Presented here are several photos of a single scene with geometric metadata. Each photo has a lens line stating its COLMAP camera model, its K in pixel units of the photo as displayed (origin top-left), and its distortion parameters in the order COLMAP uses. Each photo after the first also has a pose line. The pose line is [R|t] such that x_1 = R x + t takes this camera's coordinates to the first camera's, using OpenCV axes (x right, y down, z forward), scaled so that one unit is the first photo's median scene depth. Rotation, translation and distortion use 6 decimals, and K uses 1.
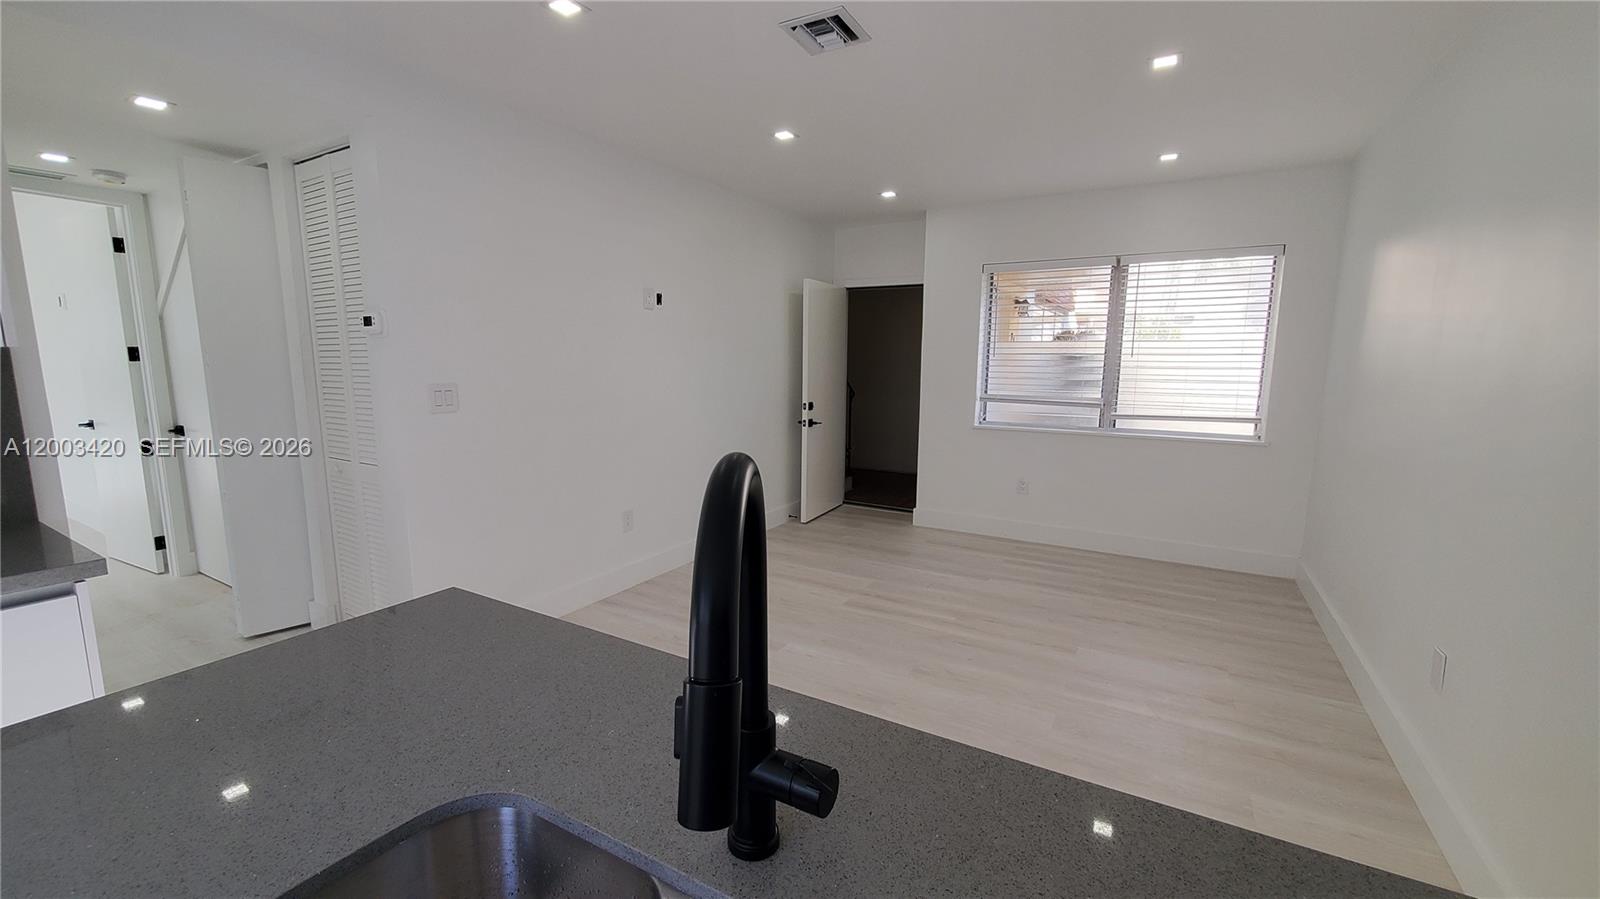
lens RADIAL K [[640.0, 0, 799.4], [0, 640.0, 455.0], [0, 0, 1]] dist [-0.002201, -0.000395]
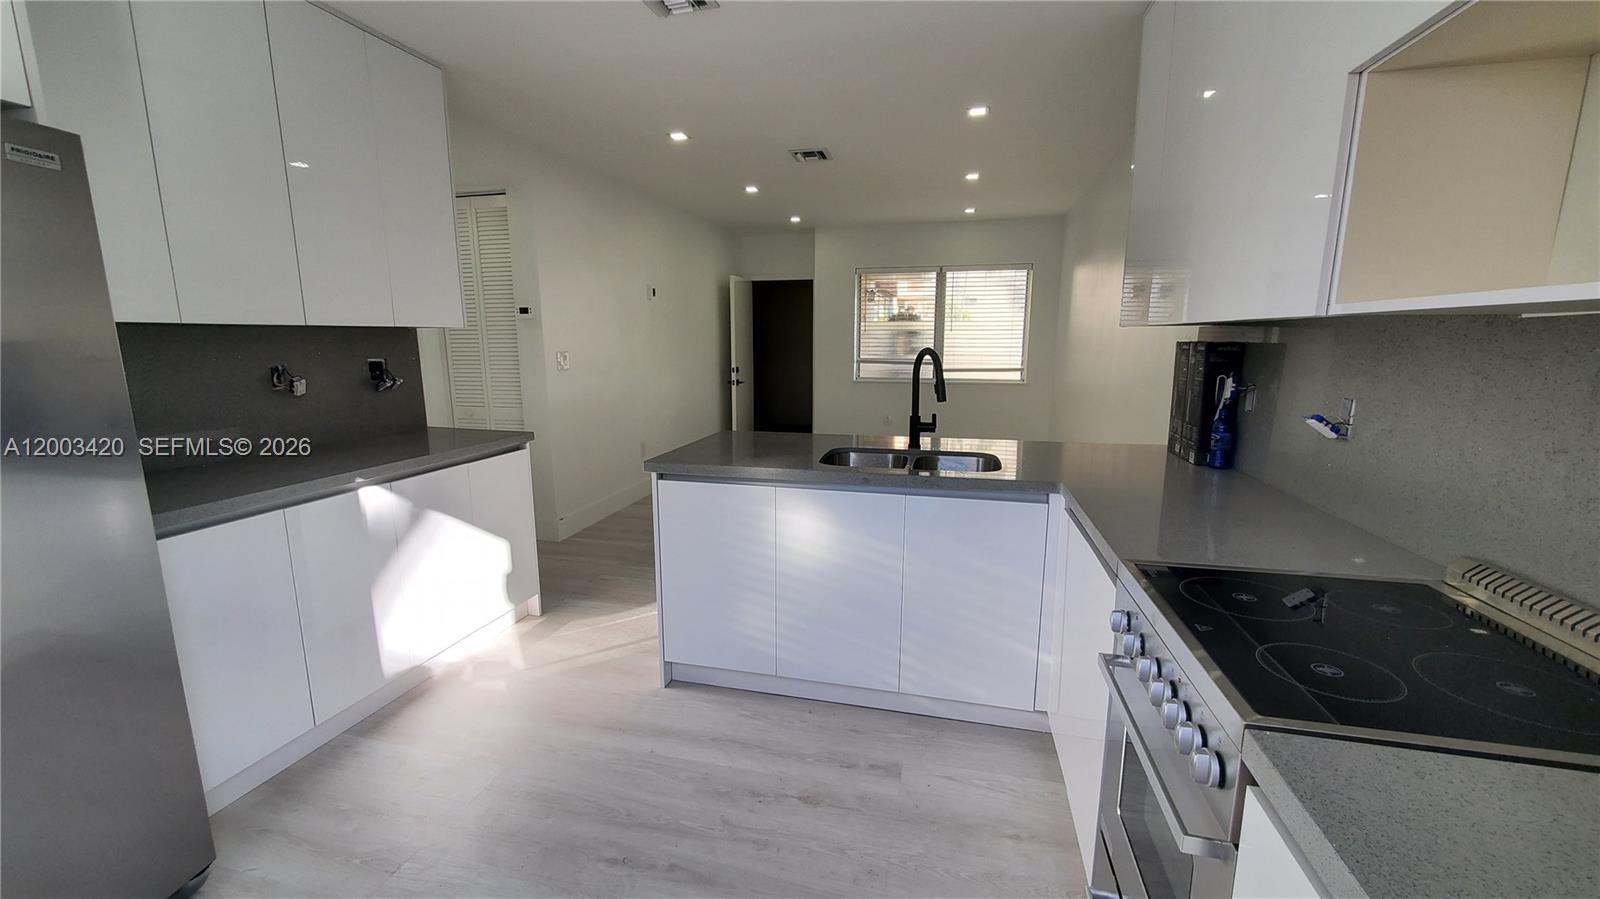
lens RADIAL K [[640.0, 0, 799.4], [0, 640.0, 455.0], [0, 0, 1]] dist [-0.002201, -0.000395]
pose [[0.959653, -0.058754, 0.274979, -0.248338], [0.049563, 0.997959, 0.040261, 0.057970], [-0.276784, -0.025008, 0.960607, -0.356291]]
